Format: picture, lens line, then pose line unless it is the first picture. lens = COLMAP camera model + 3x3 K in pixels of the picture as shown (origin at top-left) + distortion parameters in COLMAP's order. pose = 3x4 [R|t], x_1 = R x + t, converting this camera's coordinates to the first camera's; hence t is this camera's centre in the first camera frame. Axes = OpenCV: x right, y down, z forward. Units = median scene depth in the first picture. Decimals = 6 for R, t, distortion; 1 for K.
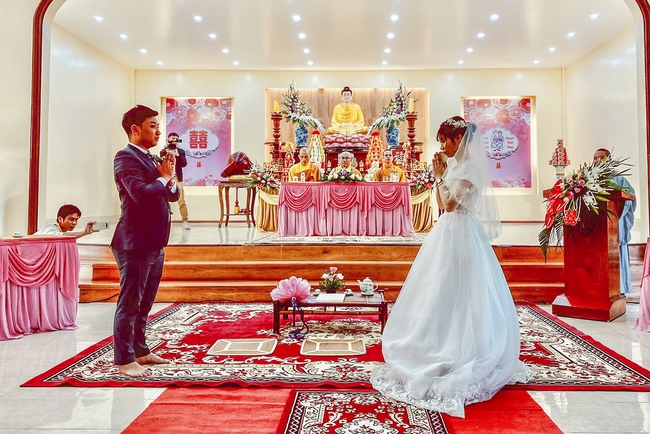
lens RADIAL K [[534.8, 0, 340.2], [0, 534.8, 191.2], [0, 0, 1]] dist [0.037866, -0.047241]
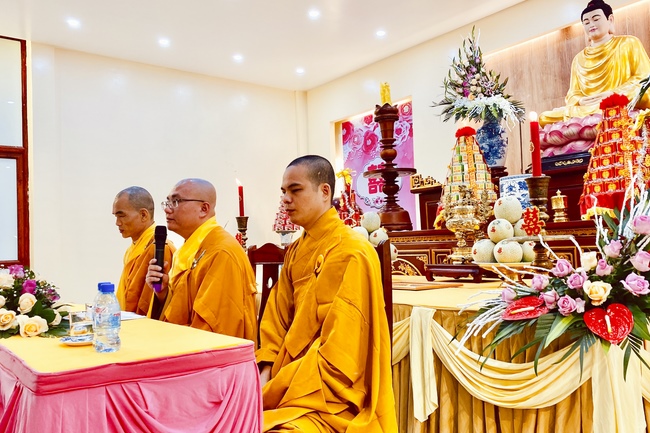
lens RADIAL K [[534.8, 0, 330.6], [0, 534.8, 230.6], [0, 0, 1]] dist [0.037866, -0.047241]
pose [[0.647555, -0.049695, -0.760397, 0.177780], [0.054472, 0.998337, -0.018857, -0.029138], [0.760069, -0.029210, 0.649185, 0.592813]]
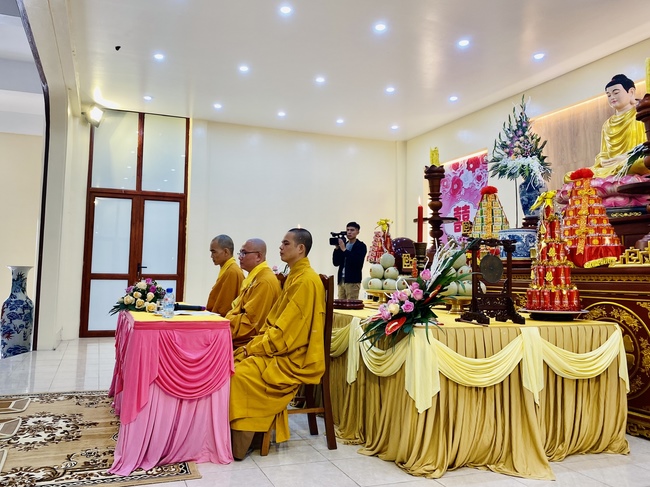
lens RADIAL K [[534.2, 0, 313.4], [0, 534.2, 233.6], [0, 0, 1]] dist [0.026915, -0.004668]
pose [[0.380983, -0.064892, -0.922302, 0.322308], [0.002497, 0.997603, -0.069159, -0.031458], [0.924579, 0.024045, 0.380231, 0.595539]]
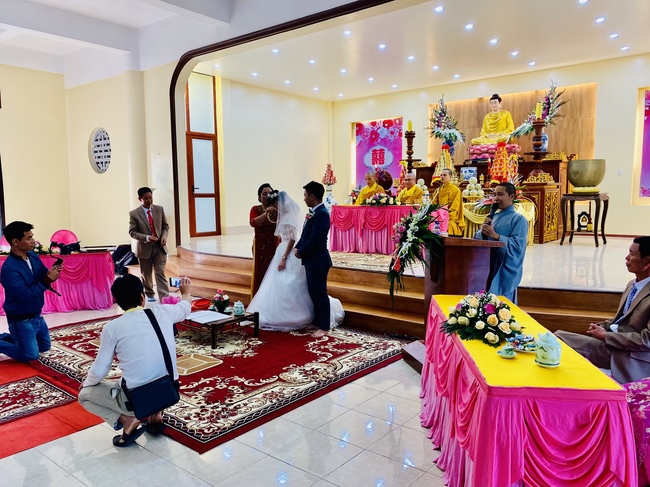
lens RADIAL K [[482.4, 0, 343.3], [0, 482.4, 243.1], [0, 0, 1]] dist [0.073234, -0.014101]
pose [[0.803633, 0.050272, -0.592999, 0.330028], [0.022131, 0.993212, 0.114192, -0.033169], [0.594714, -0.104892, 0.797065, 0.099847]]
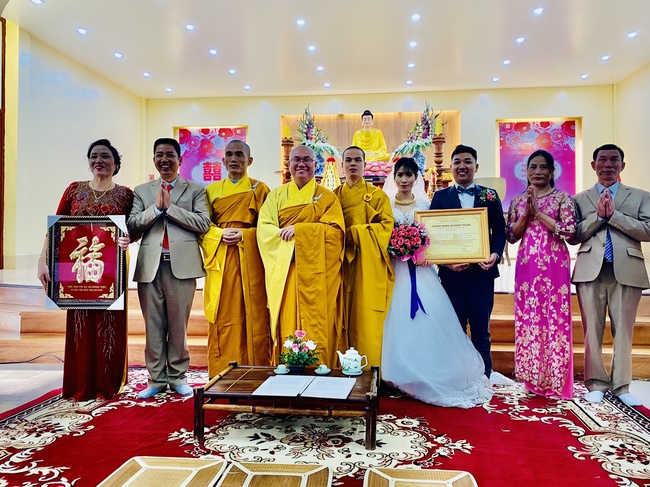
lens RADIAL K [[499.8, 0, 333.3], [0, 499.8, 235.0], [0, 0, 1]] dist [0.026972, -0.027217]
pose [[0.996025, -0.001669, -0.089063, 0.029832], [0.002819, 0.999914, 0.012790, 0.006028], [0.089034, -0.012991, 0.995944, 0.143342]]
